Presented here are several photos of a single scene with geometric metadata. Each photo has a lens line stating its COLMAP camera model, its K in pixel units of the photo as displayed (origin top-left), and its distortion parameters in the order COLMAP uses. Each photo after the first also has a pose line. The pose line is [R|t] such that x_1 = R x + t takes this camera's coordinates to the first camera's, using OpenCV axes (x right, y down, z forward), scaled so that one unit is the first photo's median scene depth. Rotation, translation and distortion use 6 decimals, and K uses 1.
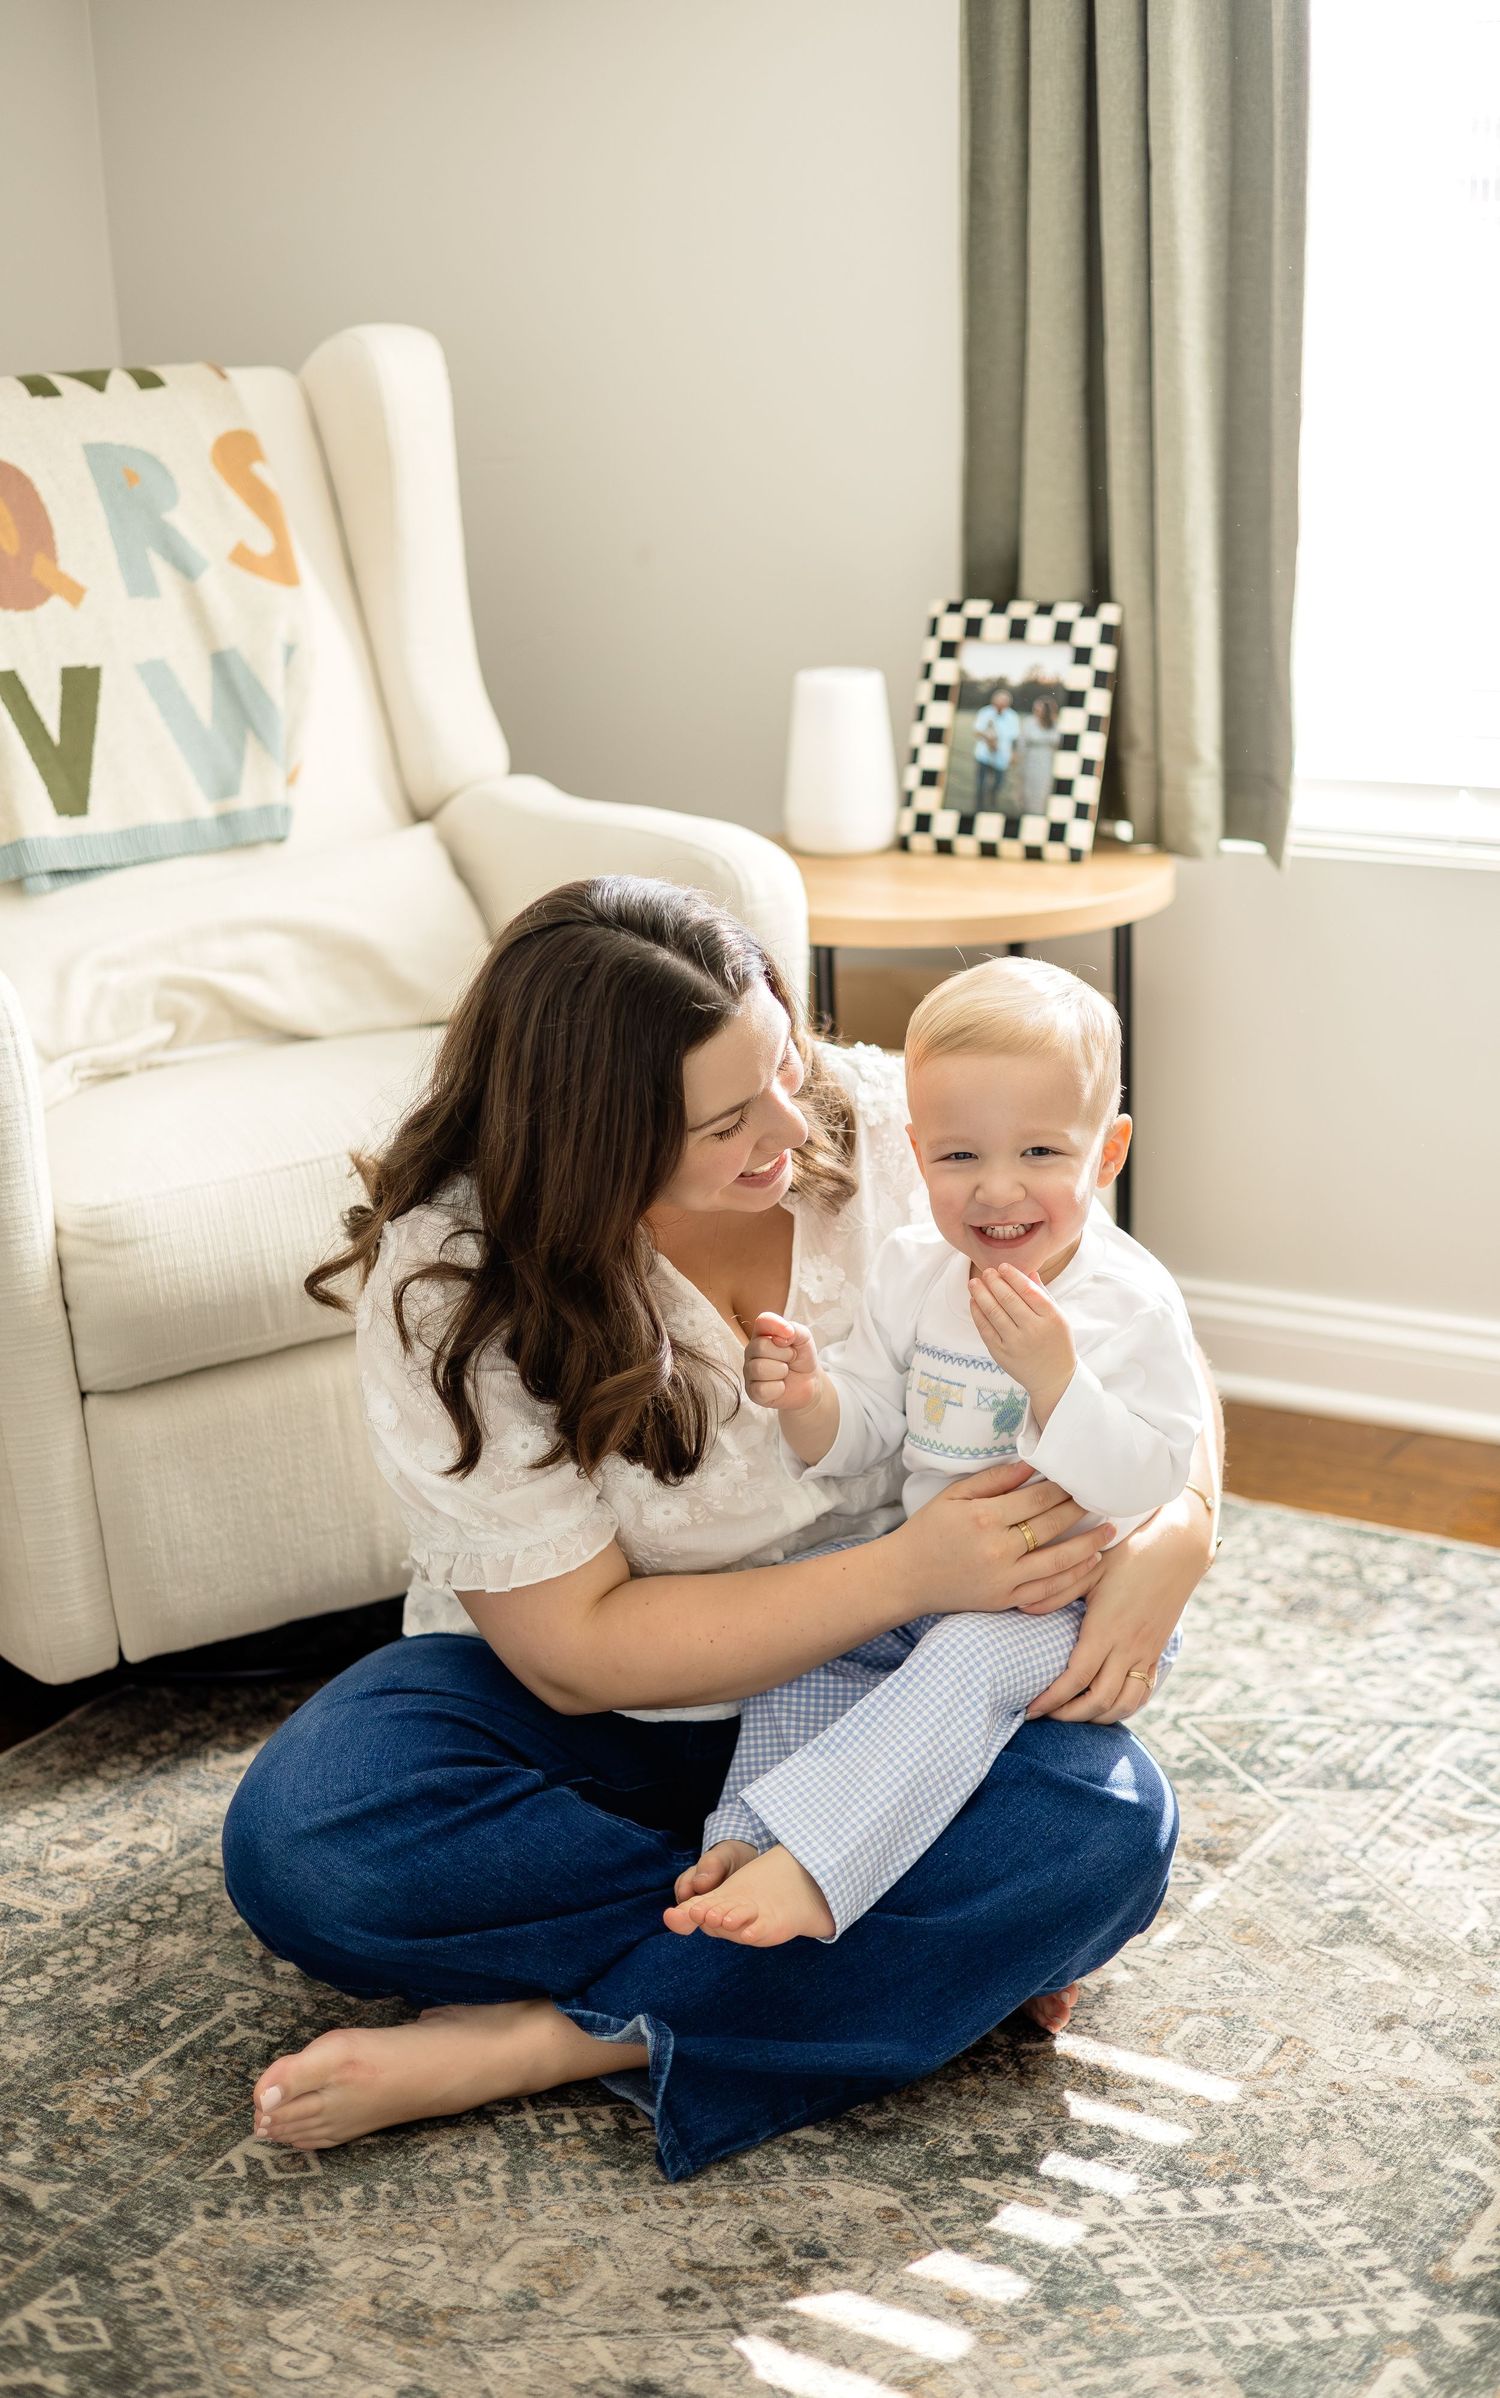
lens RADIAL K [[3280.0, 0, 769.8], [0, 3280.0, 1206.1], [0, 0, 1]] dist [-0.015275, 0.000000]
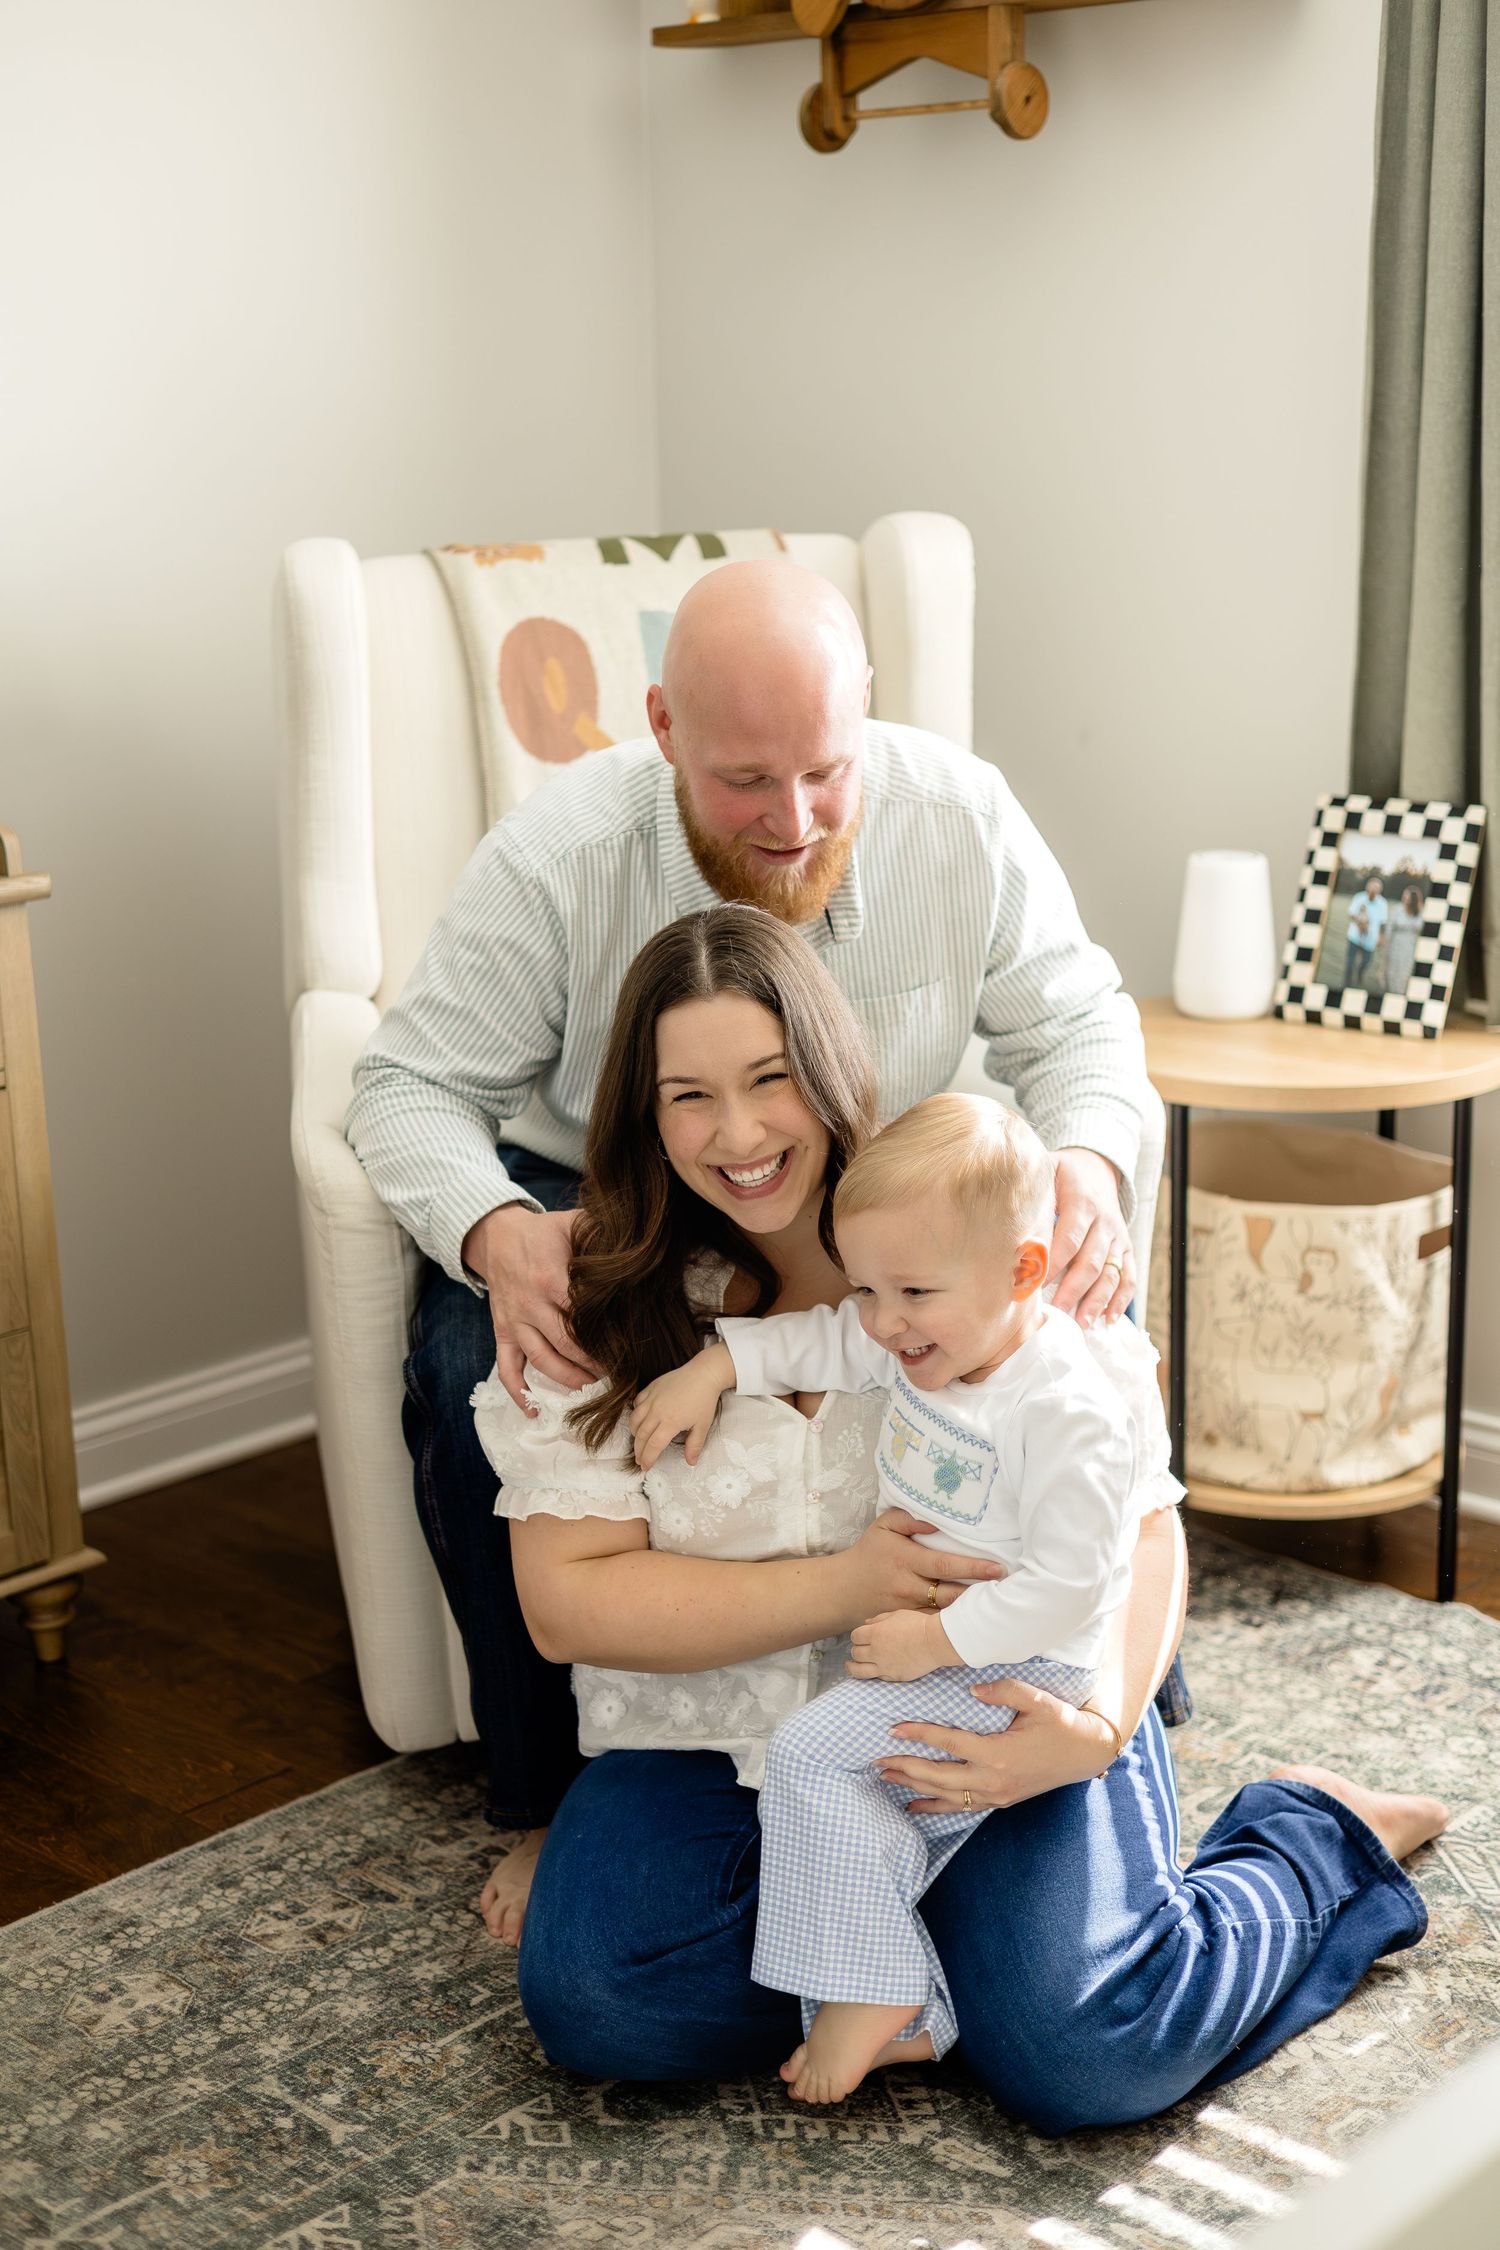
lens RADIAL K [[3134.0, 0, 740.5], [0, 3134.0, 1111.1], [0, 0, 1]] dist [0.006421, 0.000000]
pose [[0.975734, 0.061490, -0.210147, 0.095286], [-0.072037, 0.996479, -0.042904, -0.020450], [0.206769, 0.057002, 0.976728, -0.072390]]
